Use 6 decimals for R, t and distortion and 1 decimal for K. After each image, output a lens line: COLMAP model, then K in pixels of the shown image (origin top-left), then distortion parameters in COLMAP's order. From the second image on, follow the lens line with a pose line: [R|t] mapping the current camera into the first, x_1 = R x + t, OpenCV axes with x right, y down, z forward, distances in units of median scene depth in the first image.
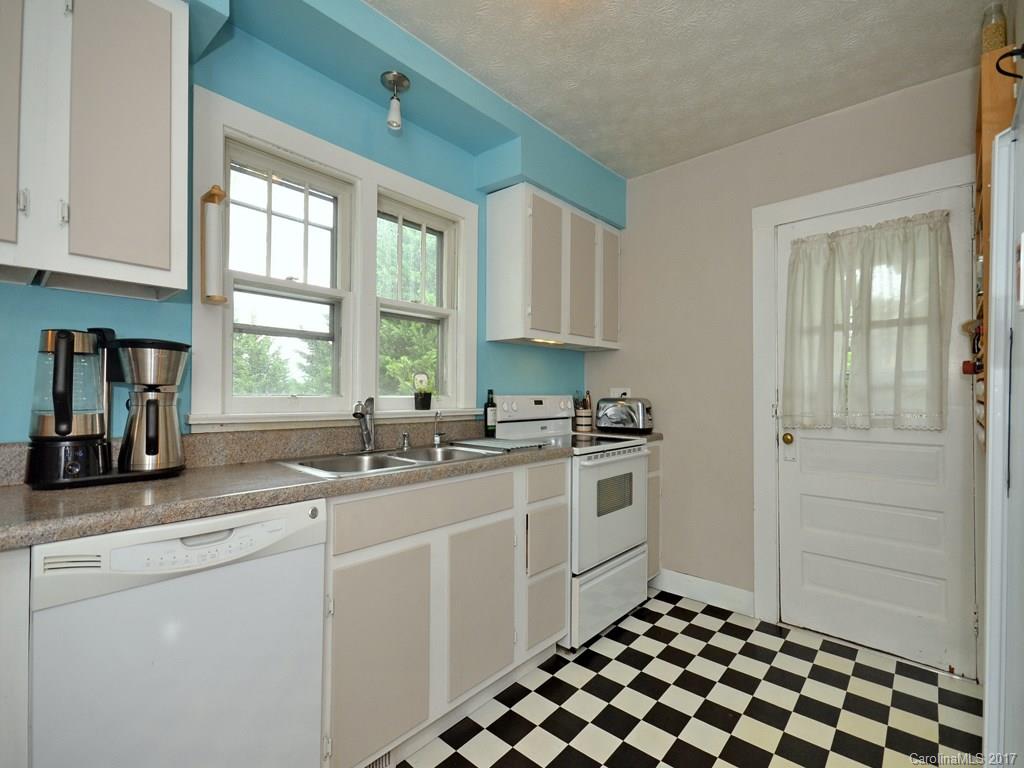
lens RADIAL K [[462.4, 0, 512.0], [0, 462.4, 384.0], [0, 0, 1]] dist [0.016703, 0.000137]
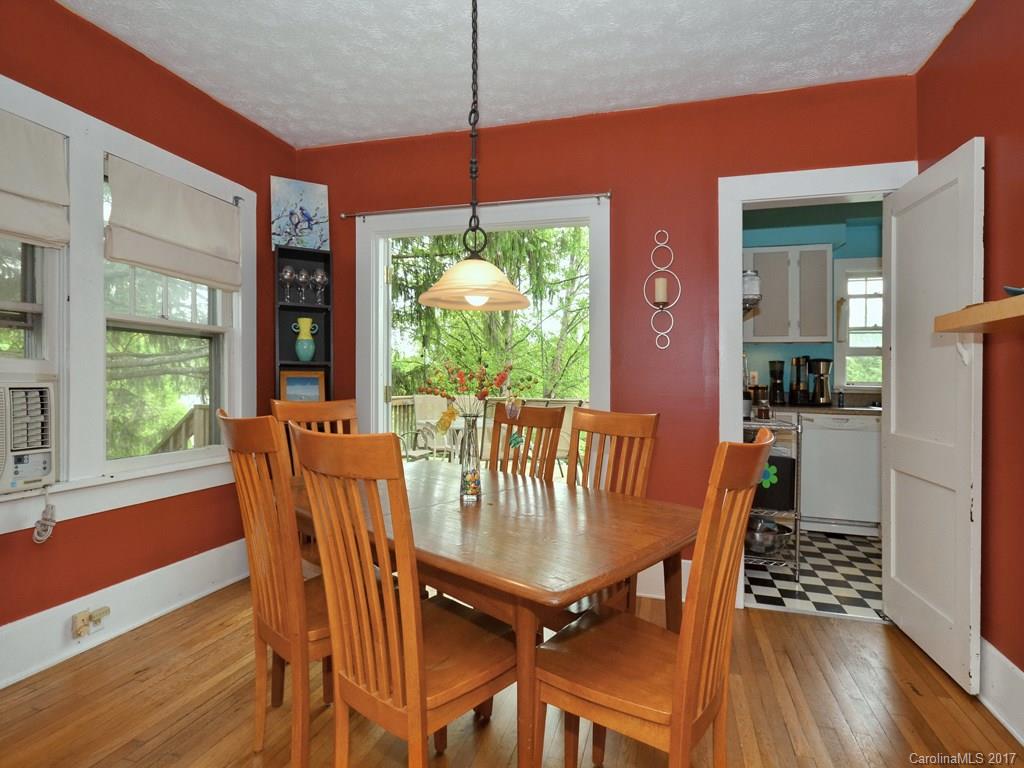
lens RADIAL K [[556.3, 0, 512.0], [0, 556.3, 384.0], [0, 0, 1]] dist [-0.000141, -0.000006]
pose [[0.435098, 0.000956, -0.900383, 1.517894], [0.027760, 0.999510, 0.014477, -0.040915], [0.899955, -0.031294, 0.434858, -2.257535]]
